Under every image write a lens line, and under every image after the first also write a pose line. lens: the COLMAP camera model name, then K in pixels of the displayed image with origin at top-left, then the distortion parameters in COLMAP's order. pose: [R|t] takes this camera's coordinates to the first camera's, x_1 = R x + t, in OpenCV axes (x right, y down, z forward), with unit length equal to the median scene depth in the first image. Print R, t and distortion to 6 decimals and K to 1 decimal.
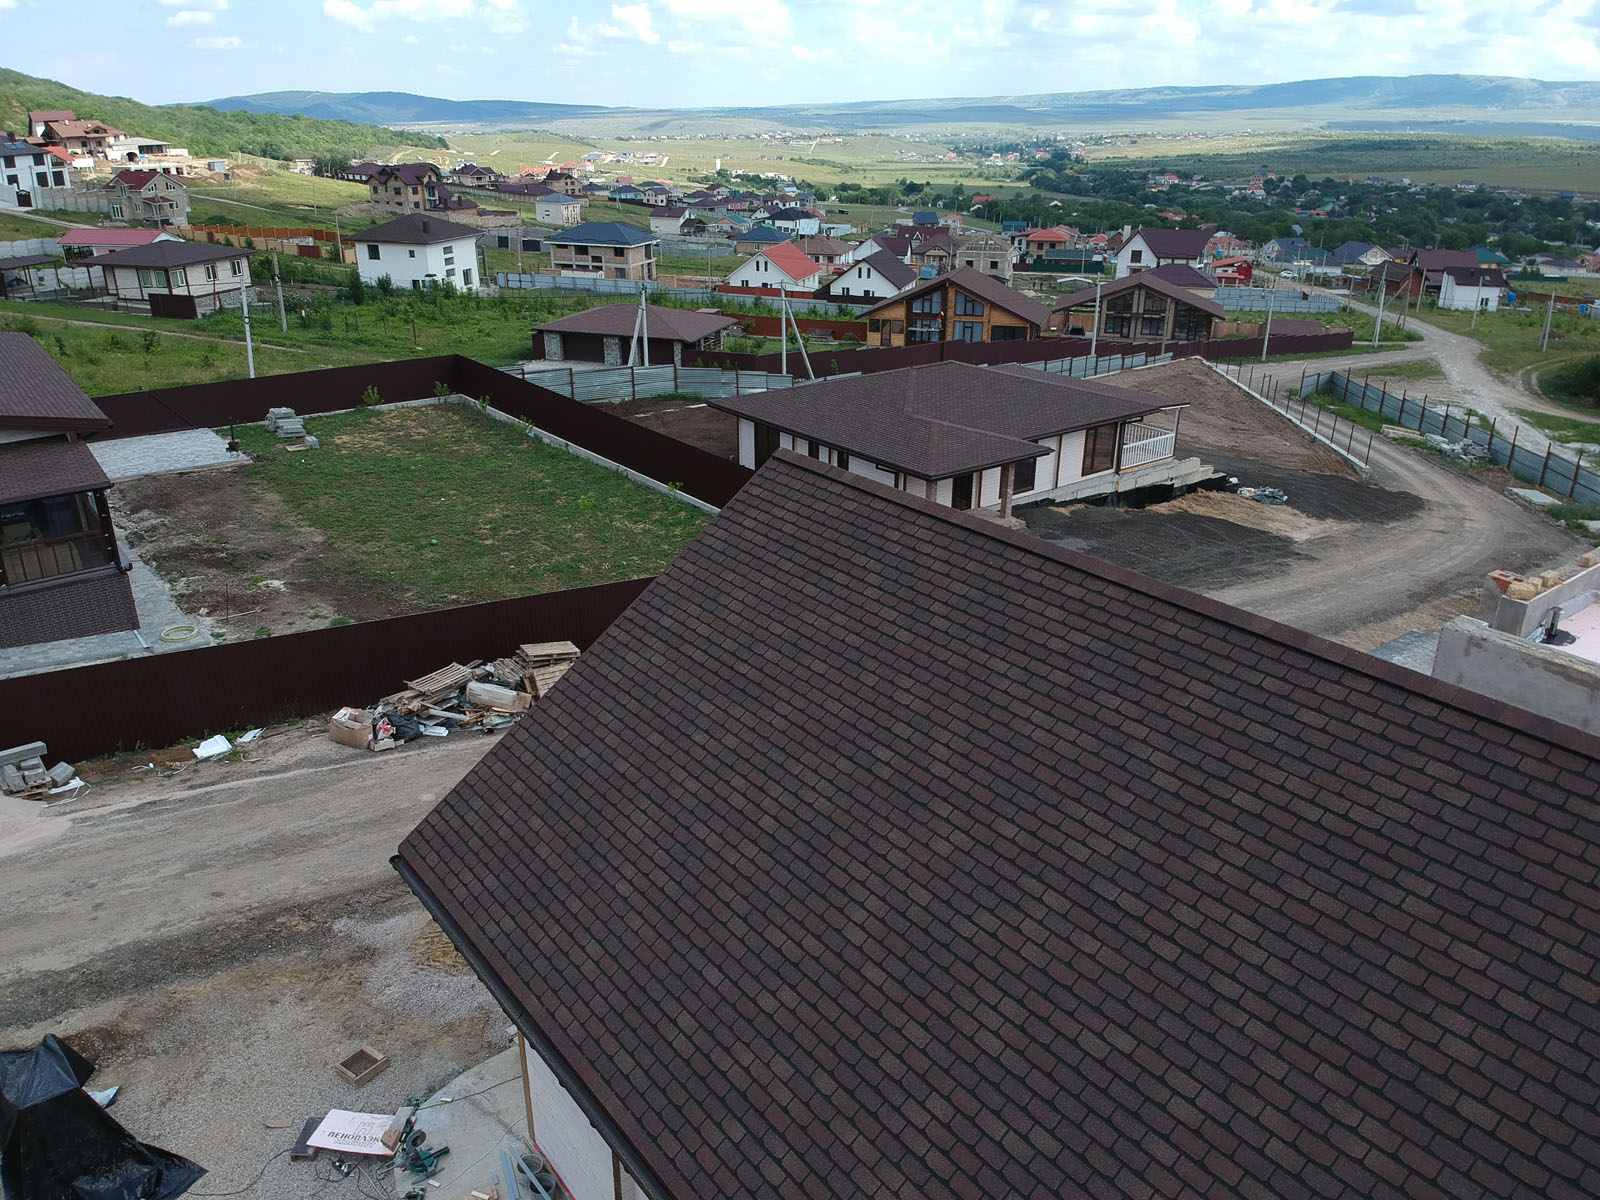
lens RADIAL K [[1168.3, 0, 804.5], [0, 1168.3, 635.8], [0, 0, 1]] dist [0.028095, -0.090946]
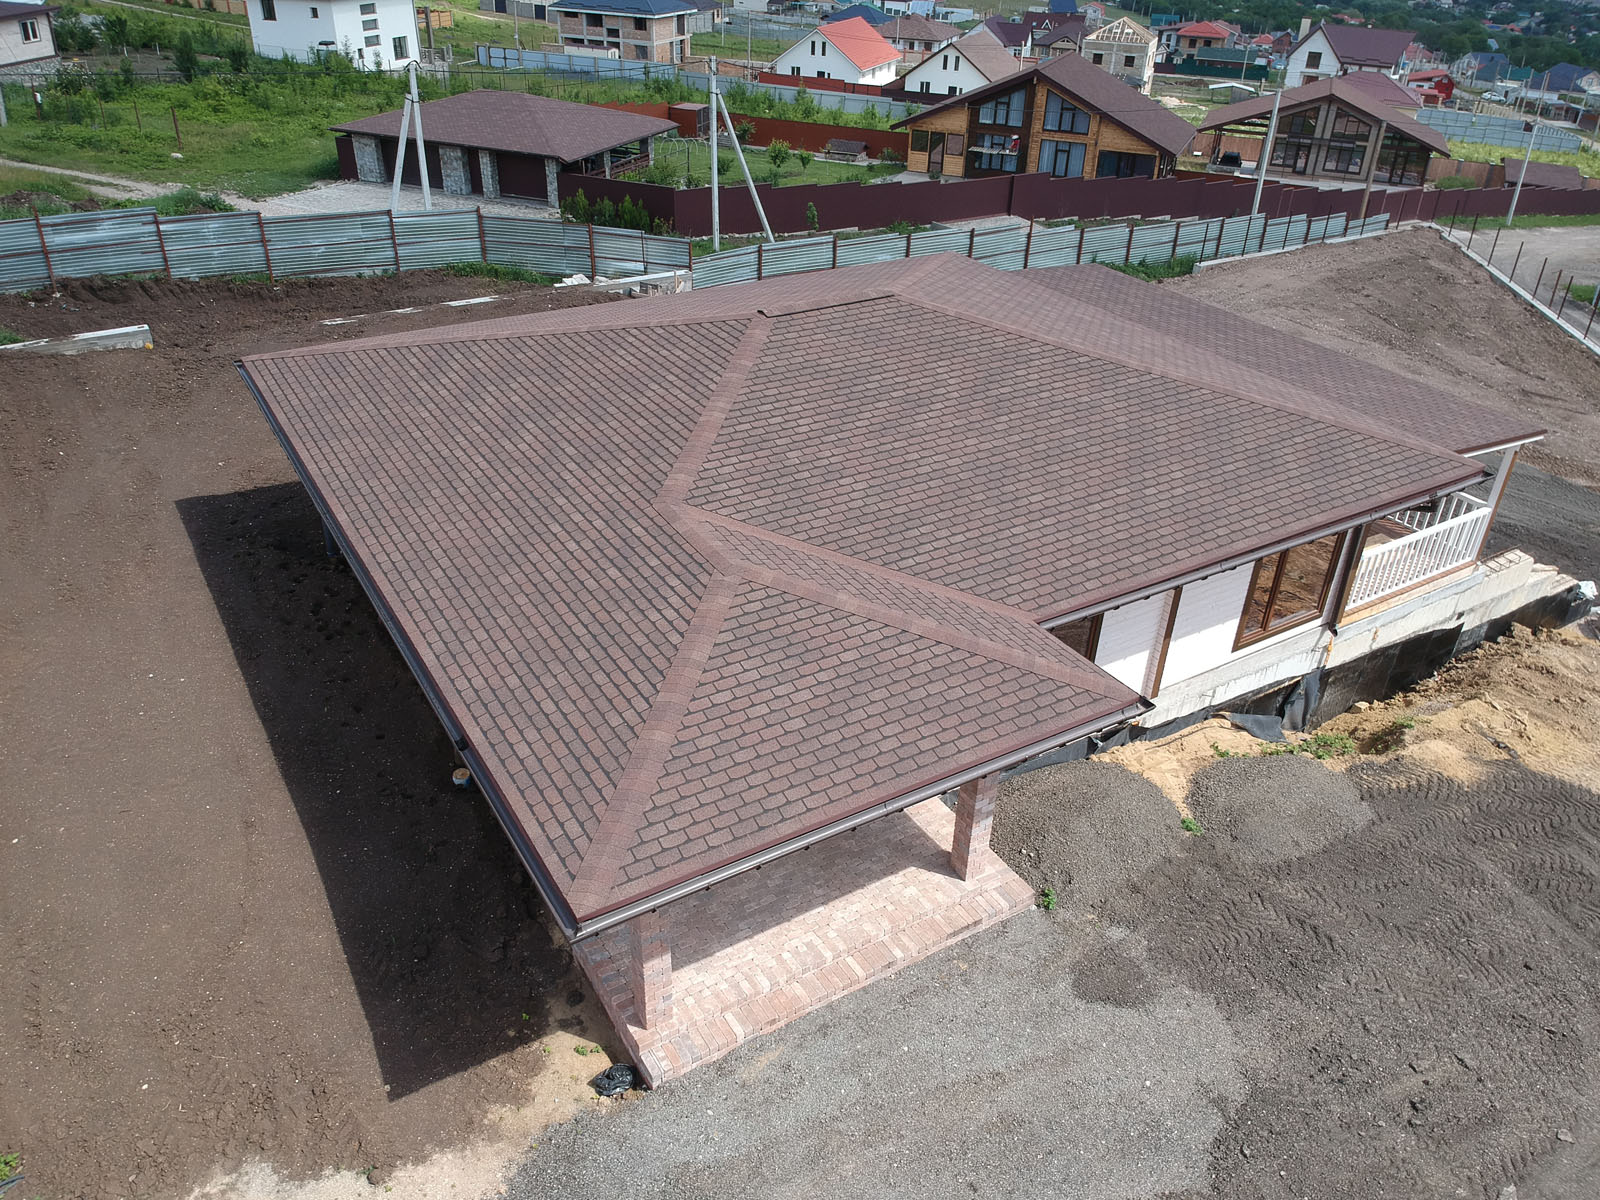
lens RADIAL K [[1168.3, 0, 804.2], [0, 1168.3, 615.2], [0, 0, 1]] dist [0.028095, -0.090946]
pose [[0.994170, 0.075071, -0.077399, 0.041520], [-0.063682, 0.988052, 0.140350, -0.057264], [0.087010, -0.134603, 0.987072, 0.196227]]
